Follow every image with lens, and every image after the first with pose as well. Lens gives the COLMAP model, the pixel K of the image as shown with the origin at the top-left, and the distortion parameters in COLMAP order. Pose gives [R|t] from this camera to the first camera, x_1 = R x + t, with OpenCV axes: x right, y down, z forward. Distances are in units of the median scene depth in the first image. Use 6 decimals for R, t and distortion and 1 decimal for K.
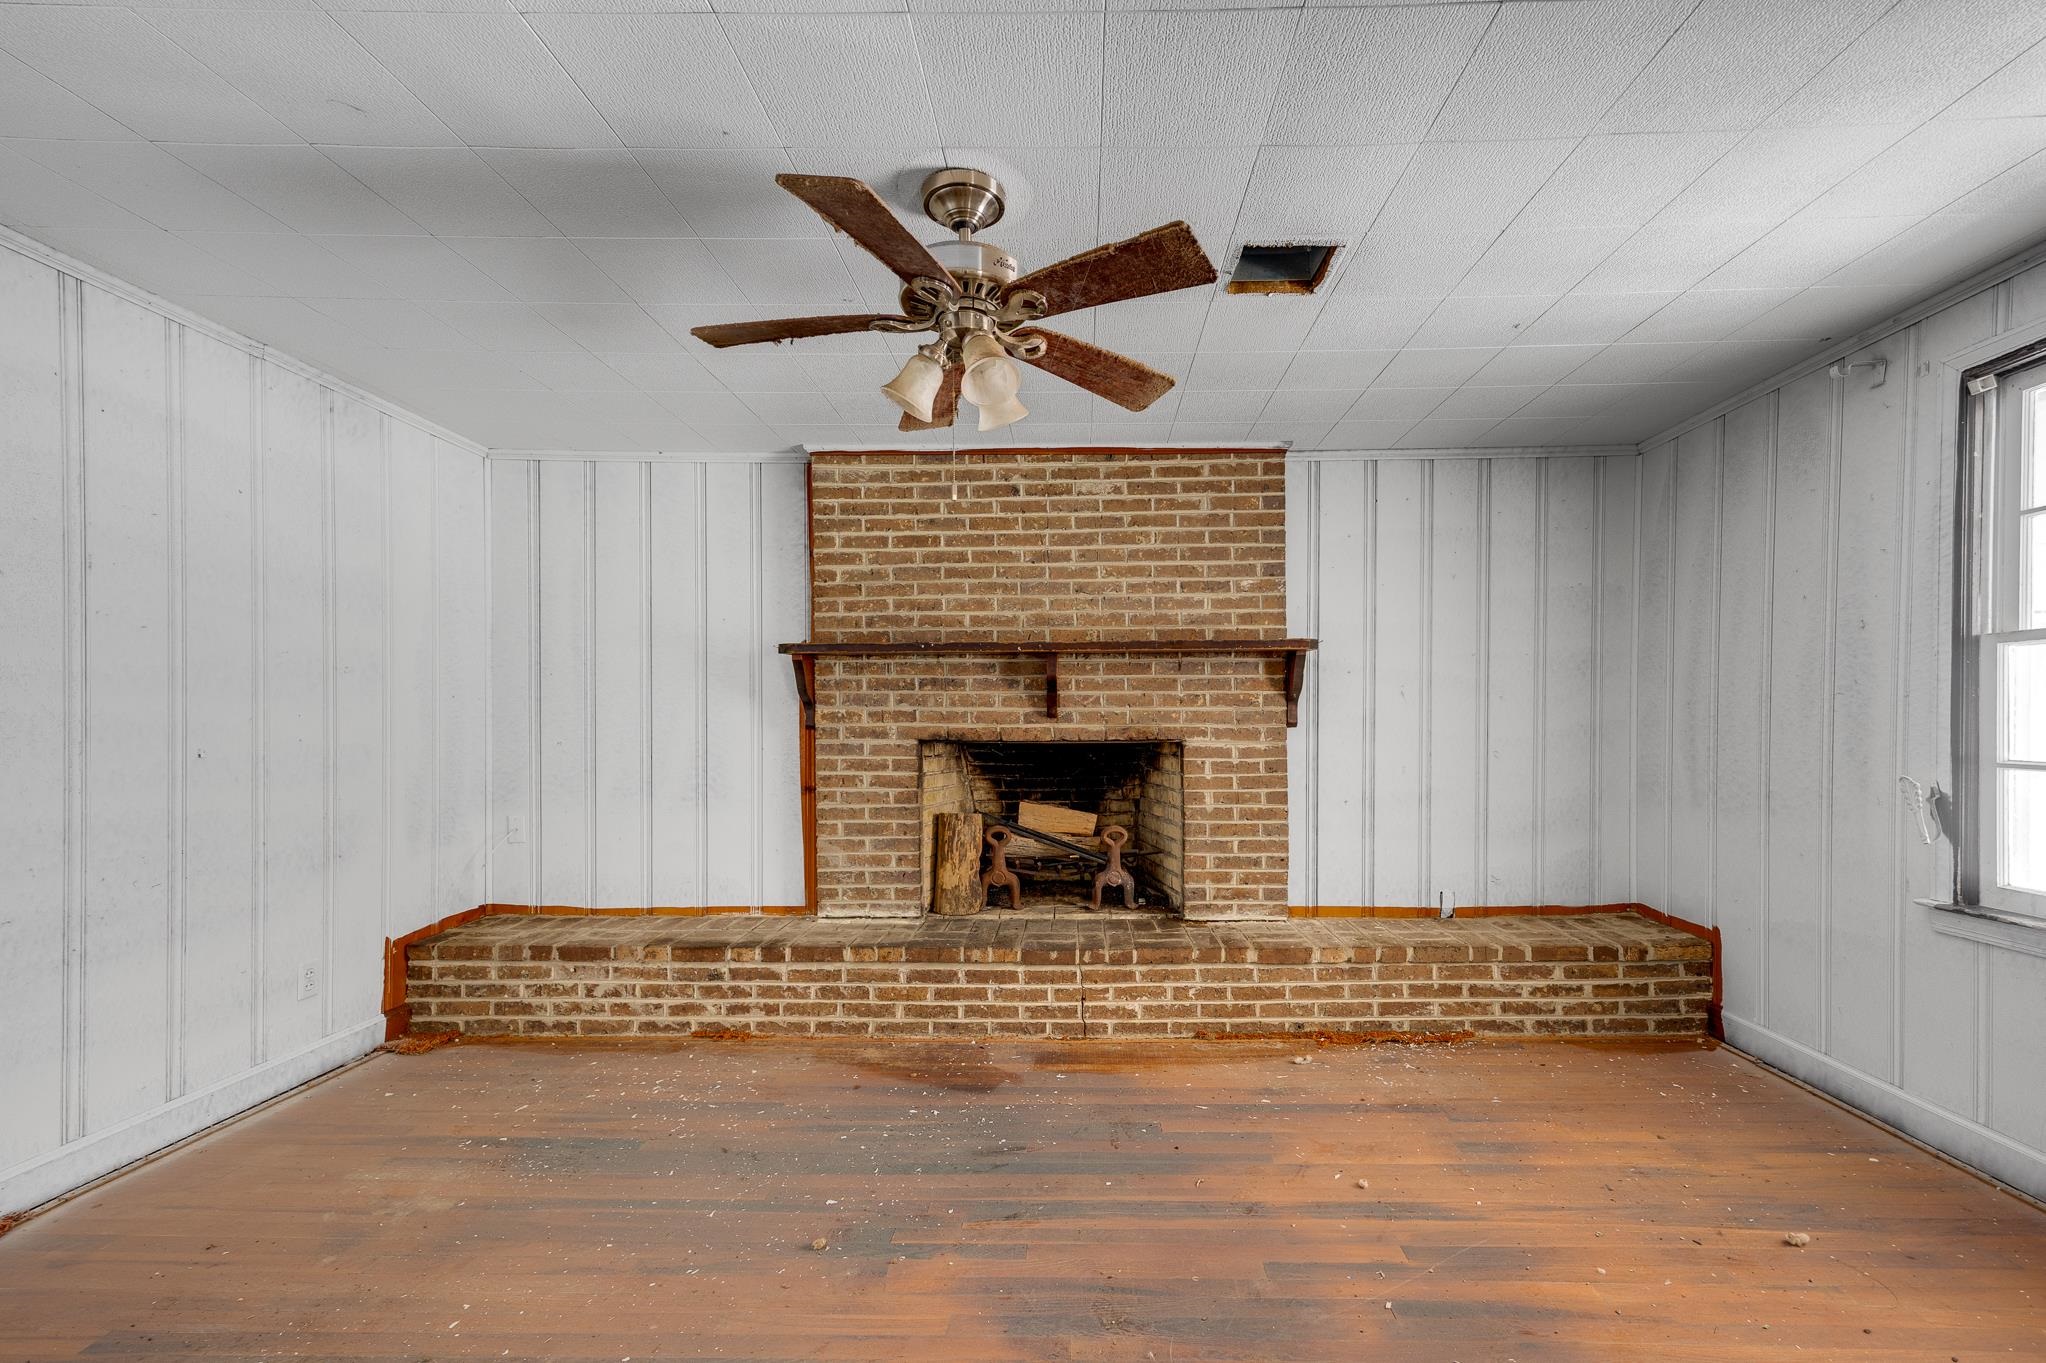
lens RADIAL K [[830.8, 0, 1030.6], [0, 830.8, 725.1], [0, 0, 1]] dist [0.009830, 0.000180]
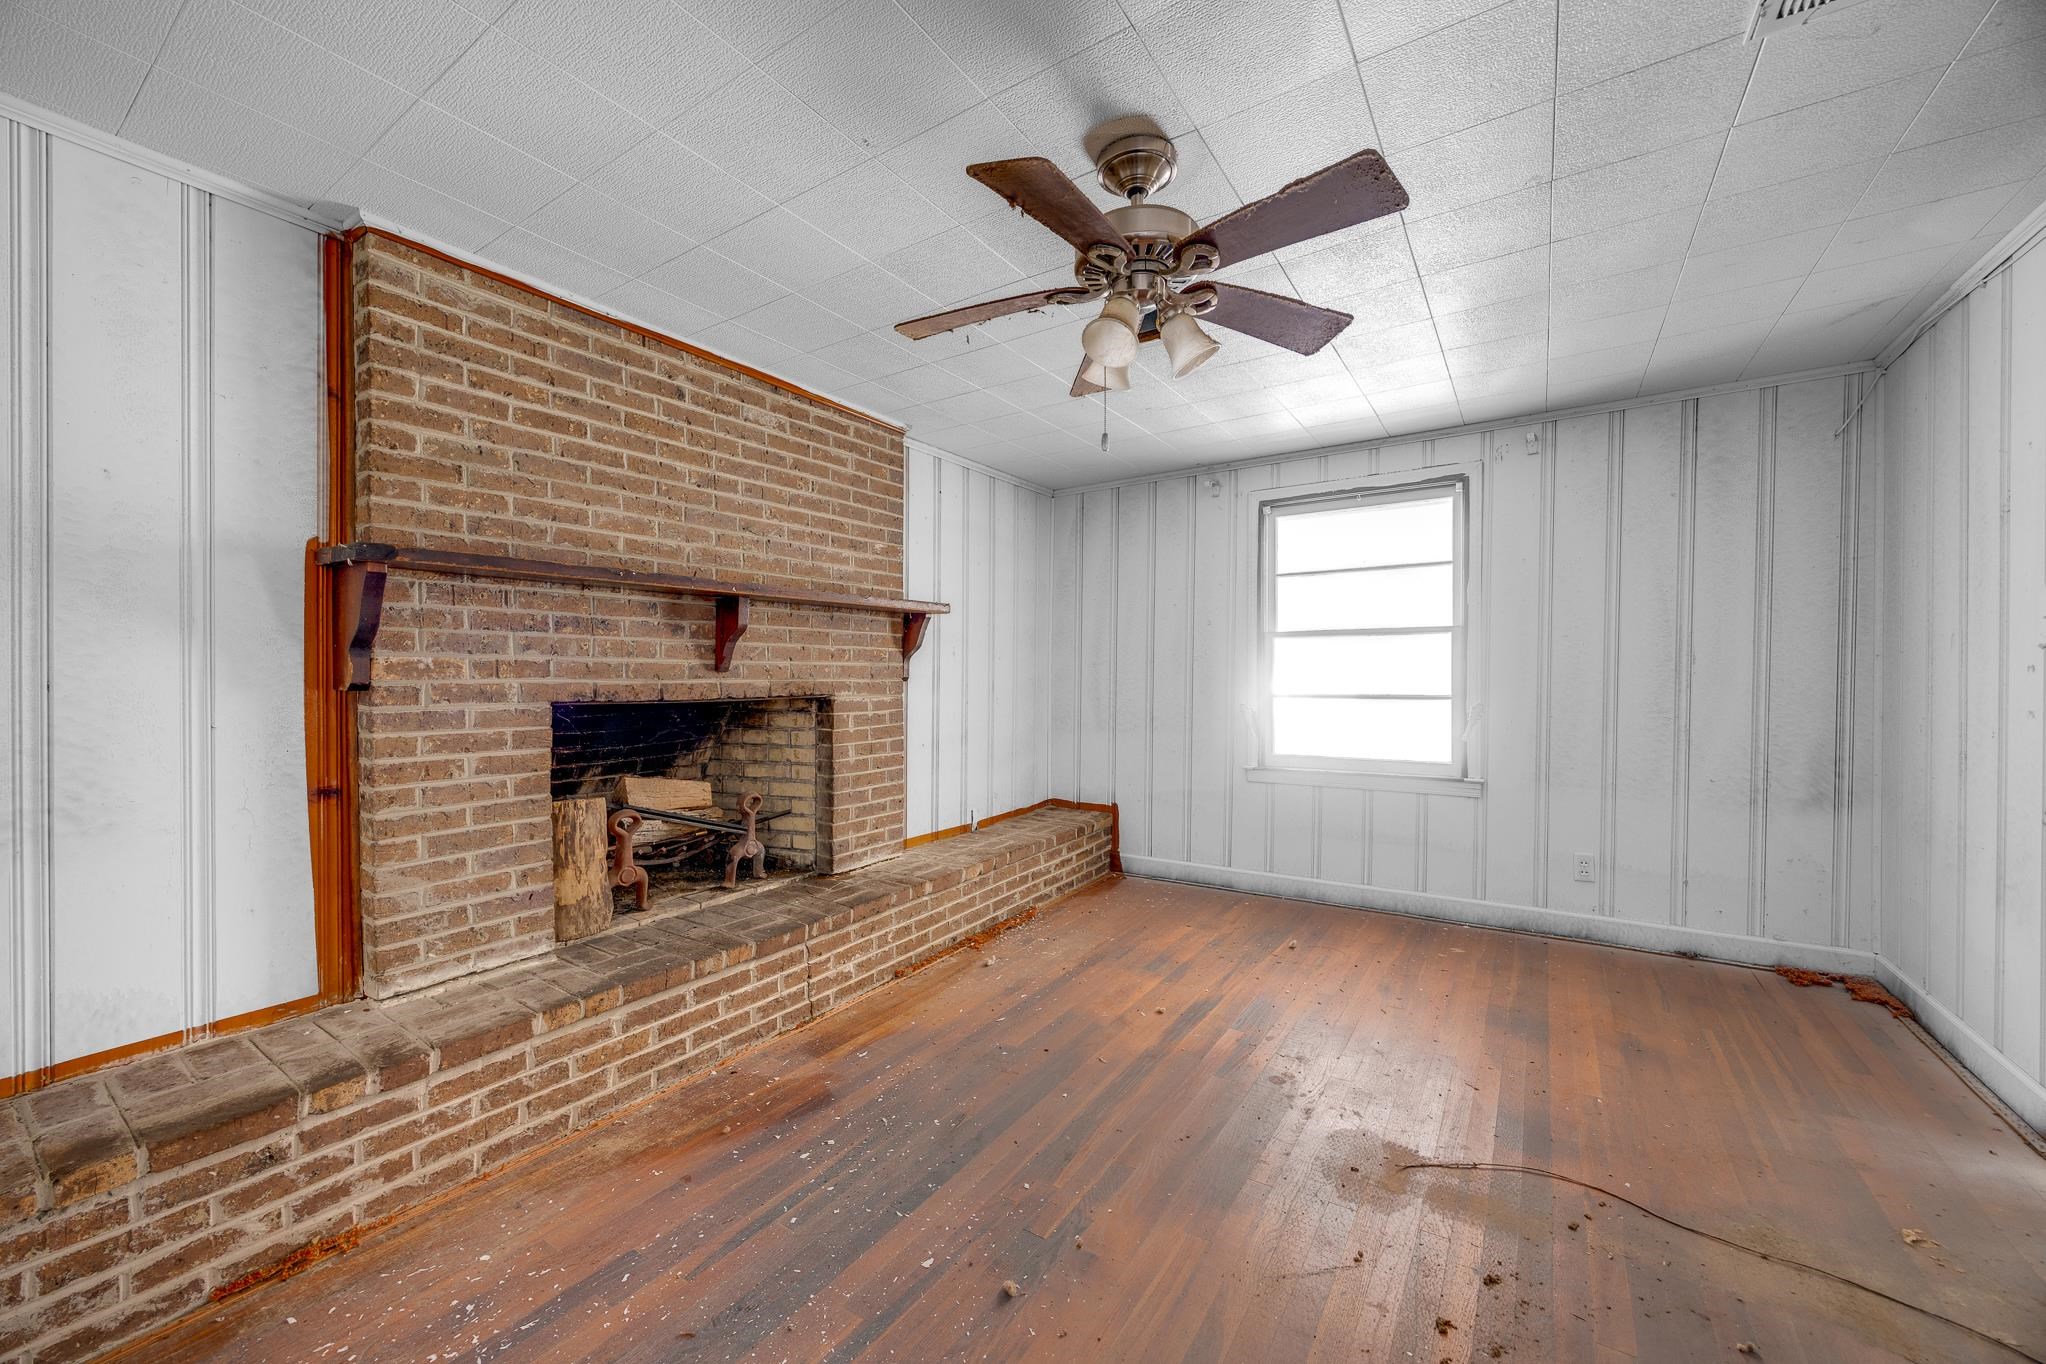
lens RADIAL K [[794.5, 0, 1023.0], [0, 794.5, 682.0], [0, 0, 1]] dist [0.000346, 0.000109]
pose [[0.527951, -0.006709, 0.849248, -0.506211], [0.007810, 0.999965, 0.003044, 0.001582], [-0.849239, 0.005026, 0.527985, 0.302049]]
